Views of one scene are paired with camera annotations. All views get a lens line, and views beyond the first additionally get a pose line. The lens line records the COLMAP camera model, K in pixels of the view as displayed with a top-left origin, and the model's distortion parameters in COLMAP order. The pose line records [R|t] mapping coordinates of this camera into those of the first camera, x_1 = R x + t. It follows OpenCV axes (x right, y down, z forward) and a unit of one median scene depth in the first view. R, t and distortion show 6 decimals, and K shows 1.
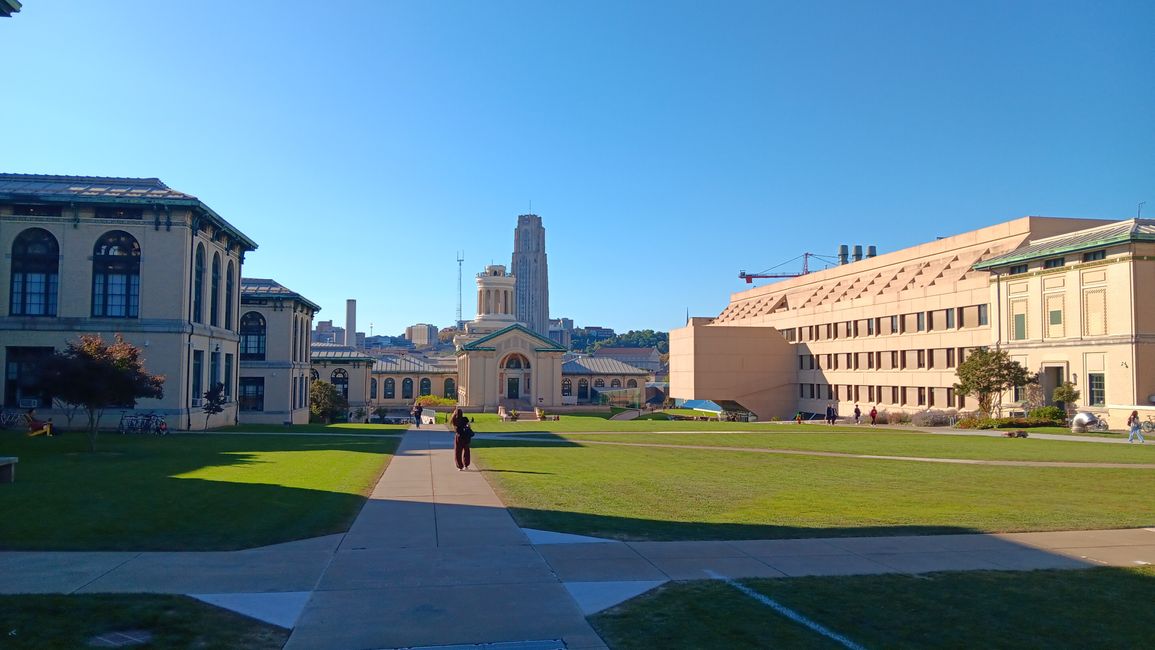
lens RADIAL K [[871.9, 0, 580.8], [0, 871.9, 343.9], [0, 0, 1]] dist [0.137130, -0.282920]
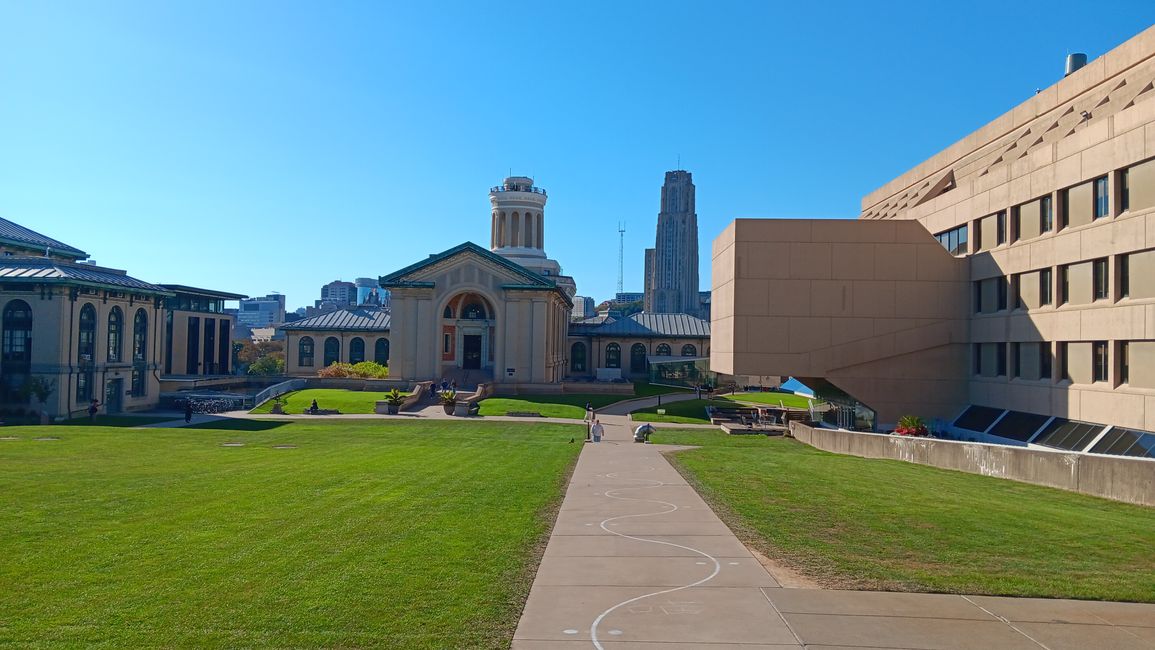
lens RADIAL K [[871.9, 0, 580.8], [0, 871.9, 343.9], [0, 0, 1]] dist [0.137130, -0.282920]
pose [[0.979722, 0.011605, -0.200023, 0.143271], [-0.006262, 0.999607, 0.027324, 0.034706], [0.200262, -0.025517, 0.979410, 0.515600]]
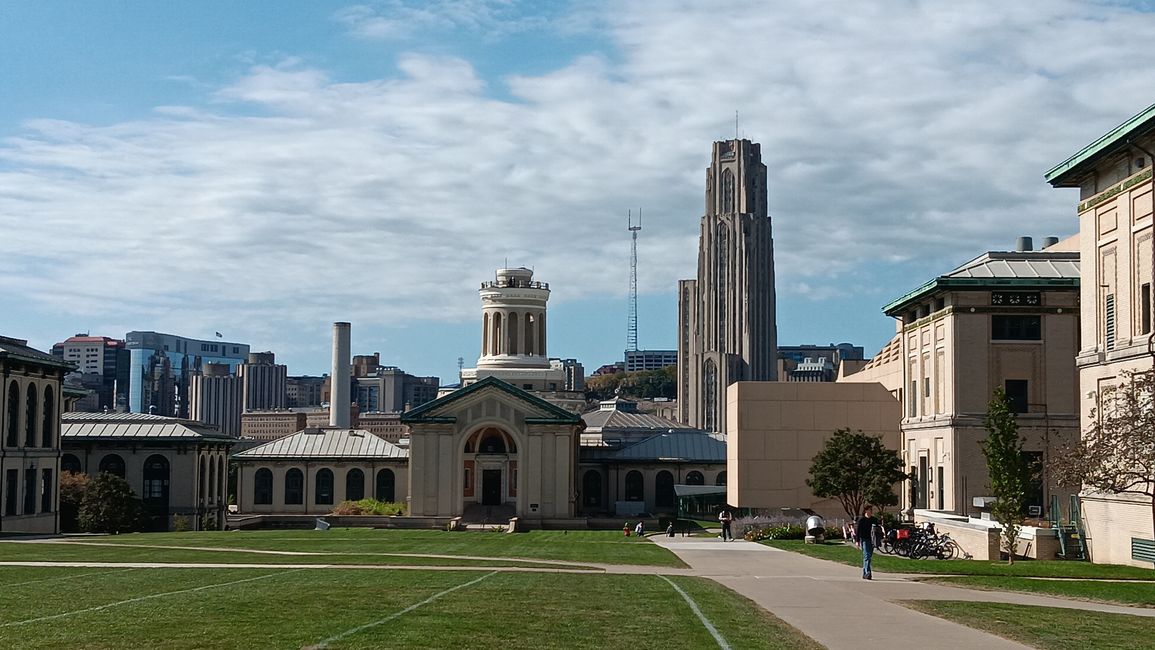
lens RADIAL K [[1770.8, 0, 580.6], [0, 1770.8, 243.9], [0, 0, 1]] dist [0.148787, -1.110598]
pose [[0.982793, -0.020798, -0.183538, 0.247894], [0.005165, 0.996346, -0.085247, -0.011996], [0.184641, 0.082832, 0.979309, -0.204368]]
